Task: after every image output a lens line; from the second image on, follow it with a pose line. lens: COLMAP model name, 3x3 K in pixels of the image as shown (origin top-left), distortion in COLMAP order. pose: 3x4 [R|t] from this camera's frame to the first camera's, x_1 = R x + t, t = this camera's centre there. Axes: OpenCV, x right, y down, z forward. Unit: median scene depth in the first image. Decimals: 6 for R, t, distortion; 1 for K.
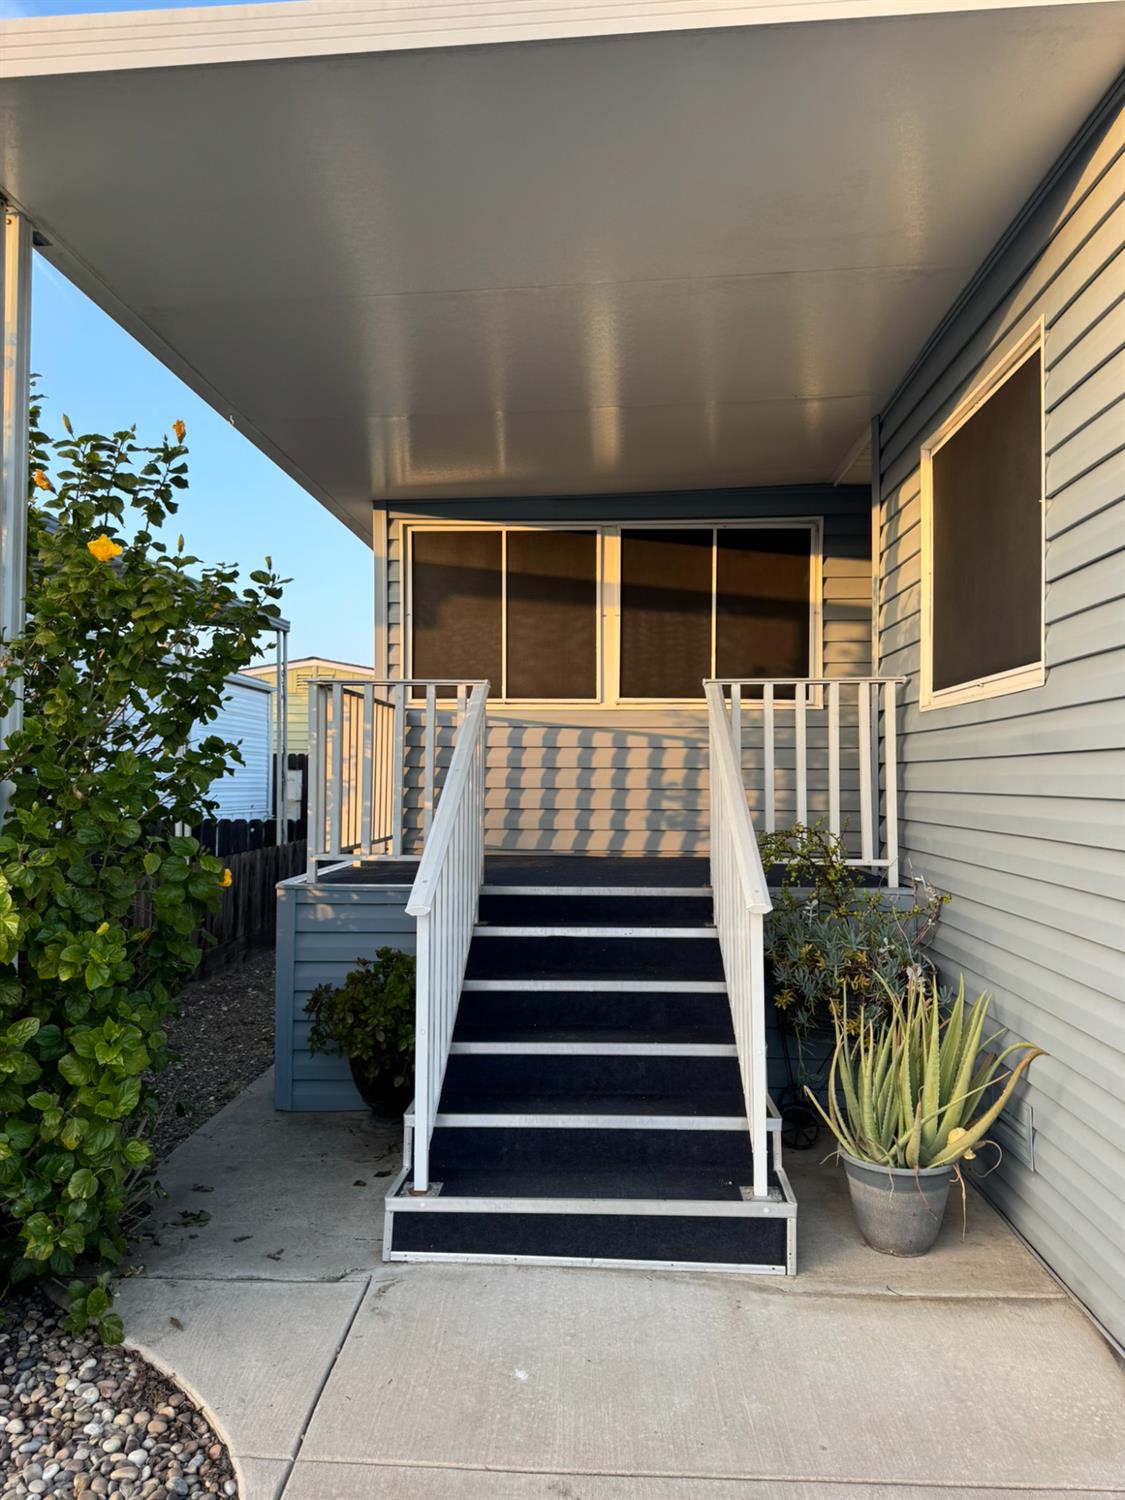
lens RADIAL K [[1064.8, 0, 559.6], [0, 1064.8, 765.3], [0, 0, 1]] dist [0.076786, -0.096292]
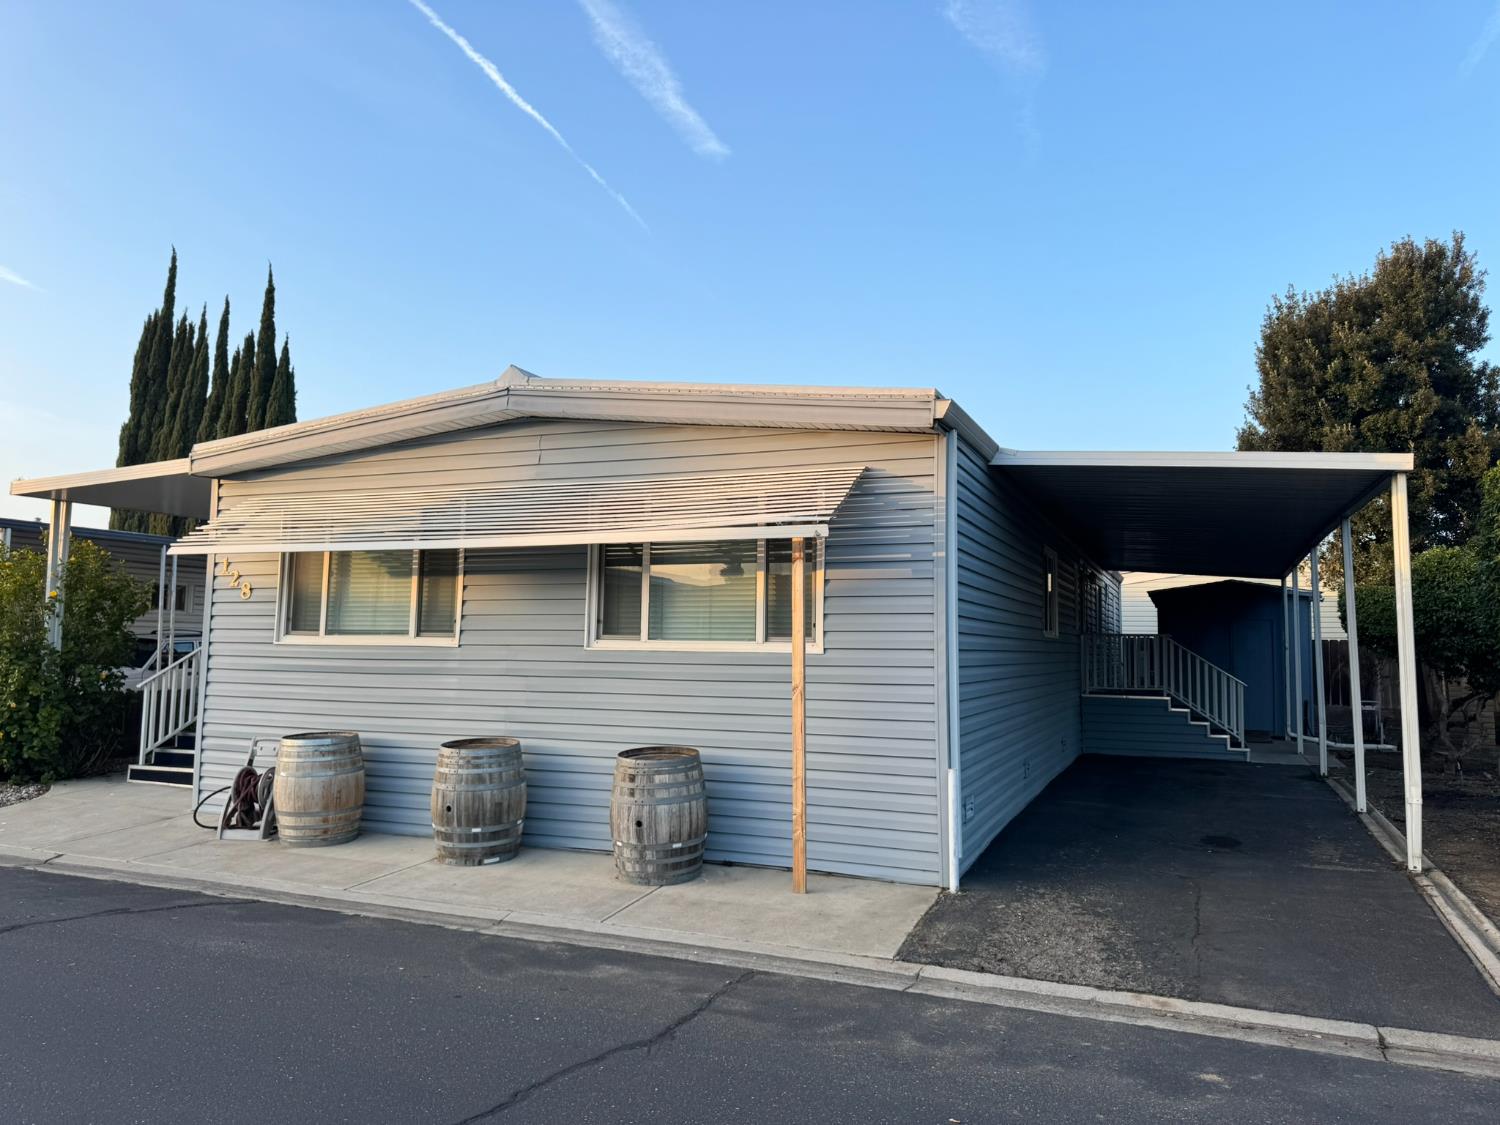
lens RADIAL K [[1064.8, 0, 774.8], [0, 1064.8, 553.5], [0, 0, 1]] dist [0.076786, -0.096292]
pose [[0.942373, -0.023843, -0.333712, 2.465912], [-0.001797, 0.997082, -0.076313, -0.027562], [0.334558, 0.072515, 0.939581, -1.374419]]
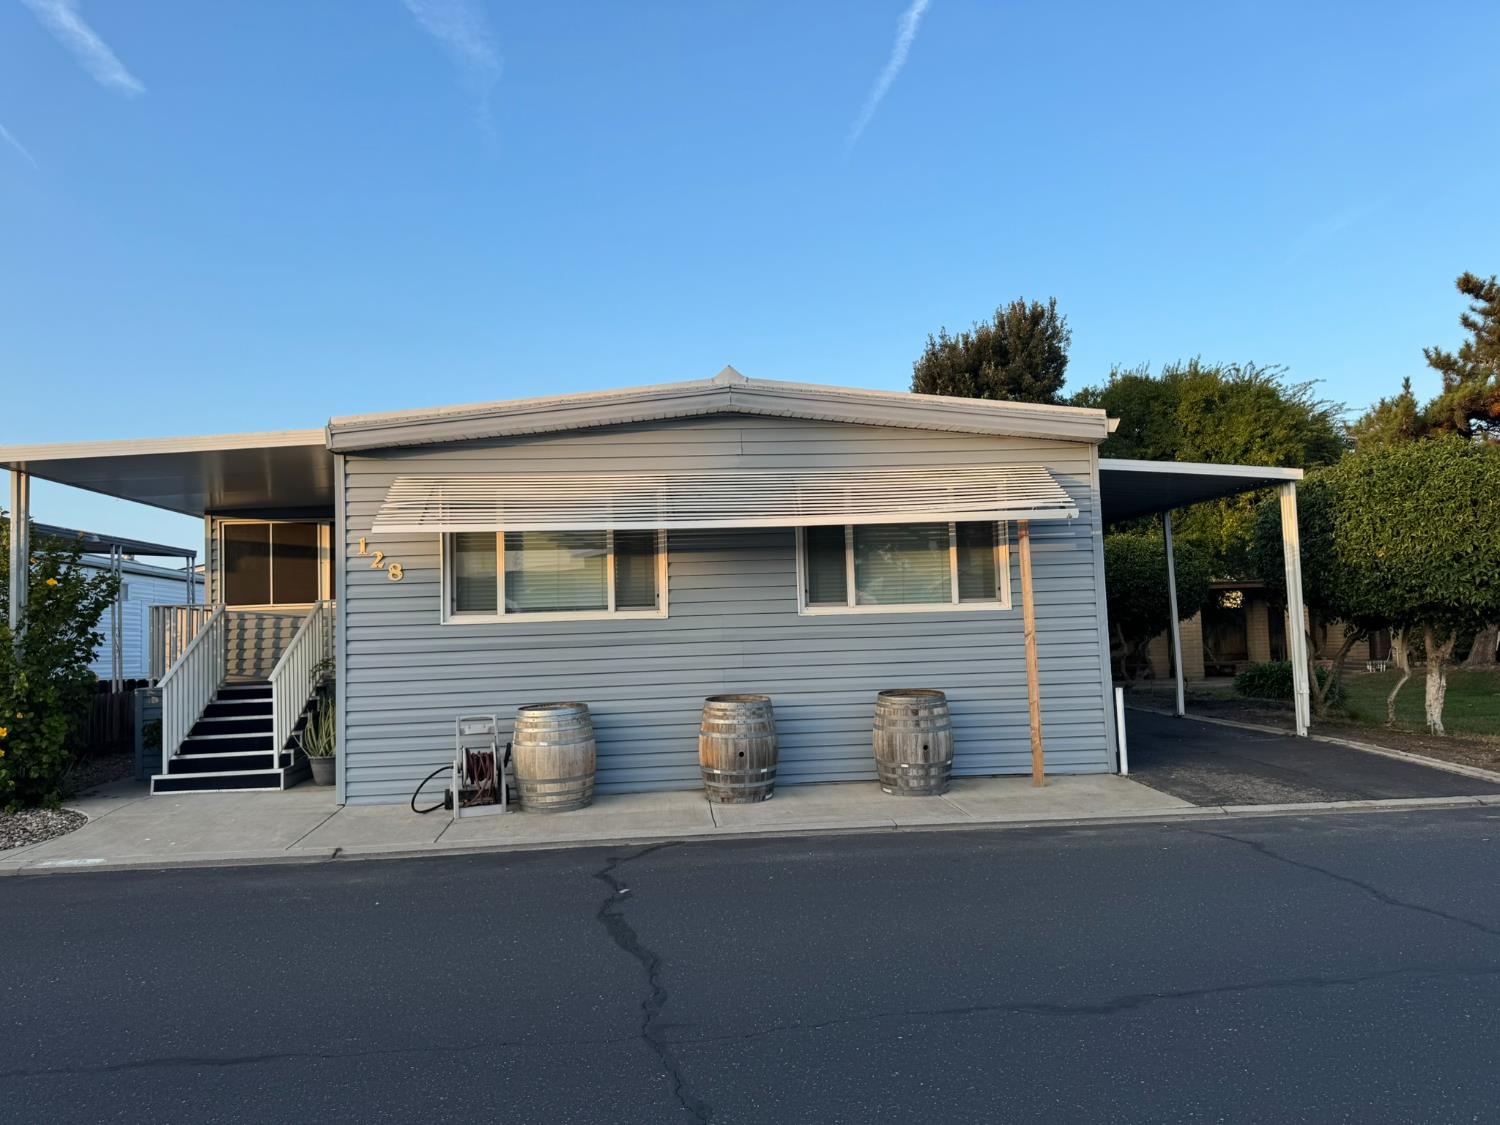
lens RADIAL K [[1064.8, 0, 743.3], [0, 1064.8, 569.6], [0, 0, 1]] dist [0.076786, -0.096292]
pose [[0.989768, -0.031074, 0.139262, 0.911568], [0.038330, 0.998027, -0.049723, 0.014233], [-0.137442, 0.054552, 0.989006, -1.933357]]
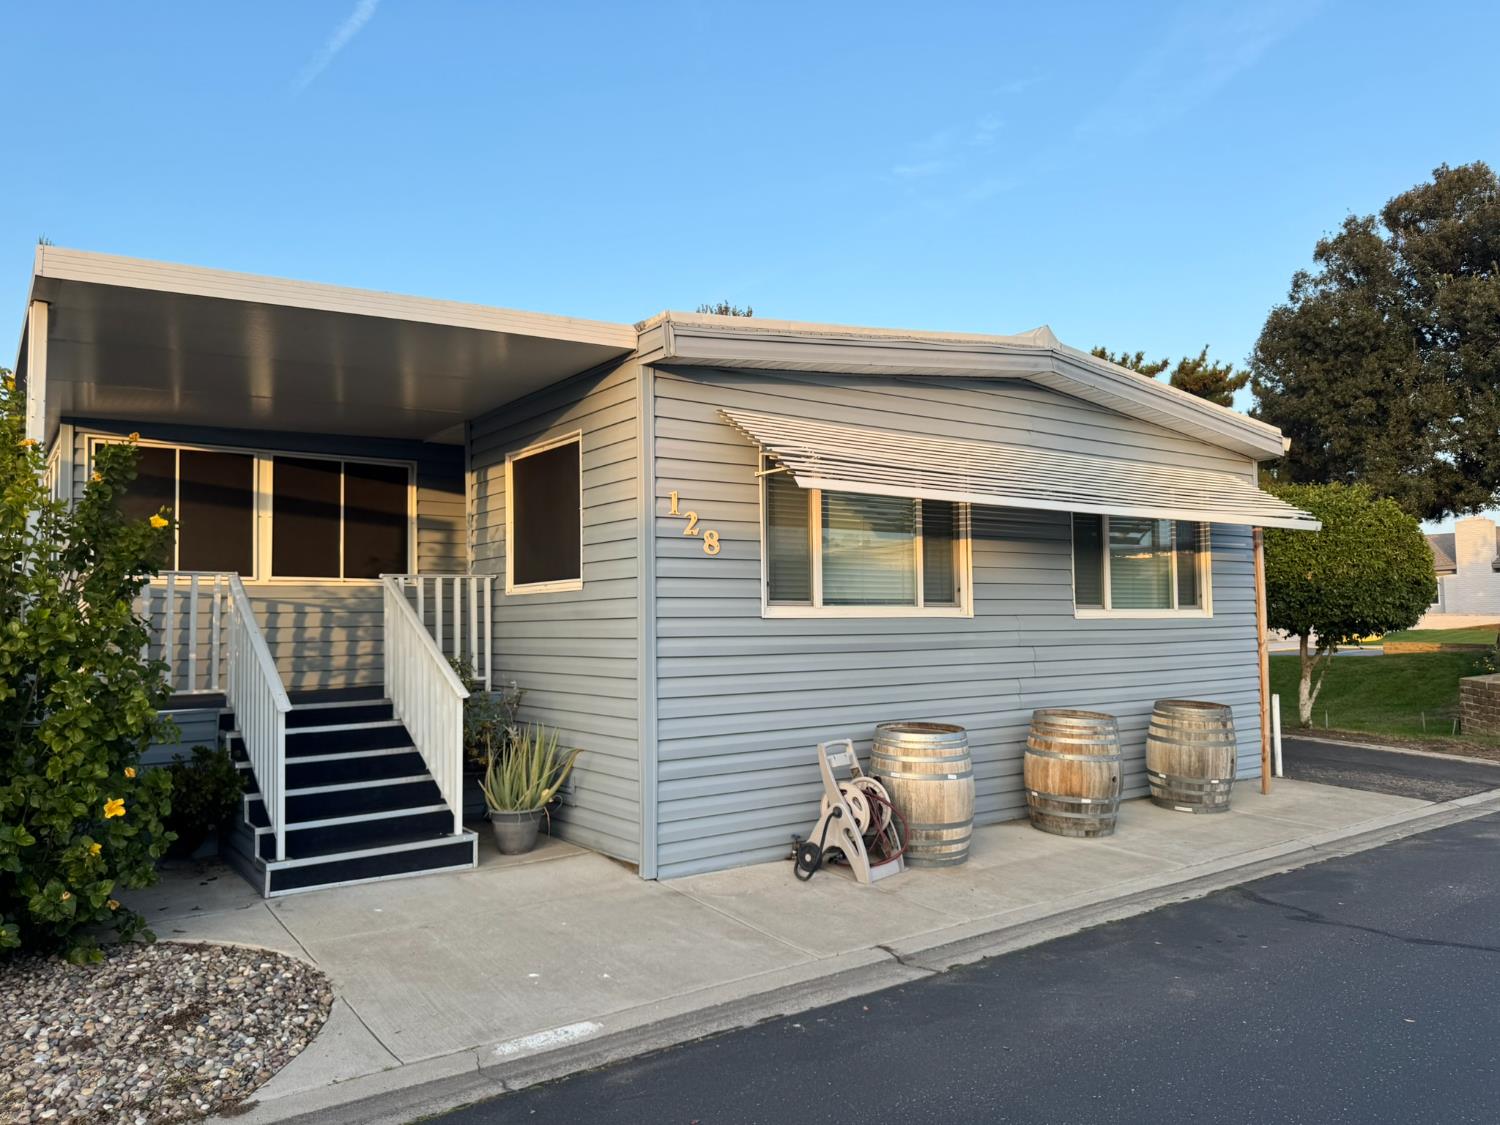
lens RADIAL K [[1064.8, 0, 762.4], [0, 1064.8, 560.2], [0, 0, 1]] dist [0.076786, -0.096292]
pose [[0.773985, 0.020858, 0.632860, -0.545978], [0.010072, 0.998925, -0.045241, -0.023945], [-0.633124, 0.041390, 0.772943, -0.794790]]
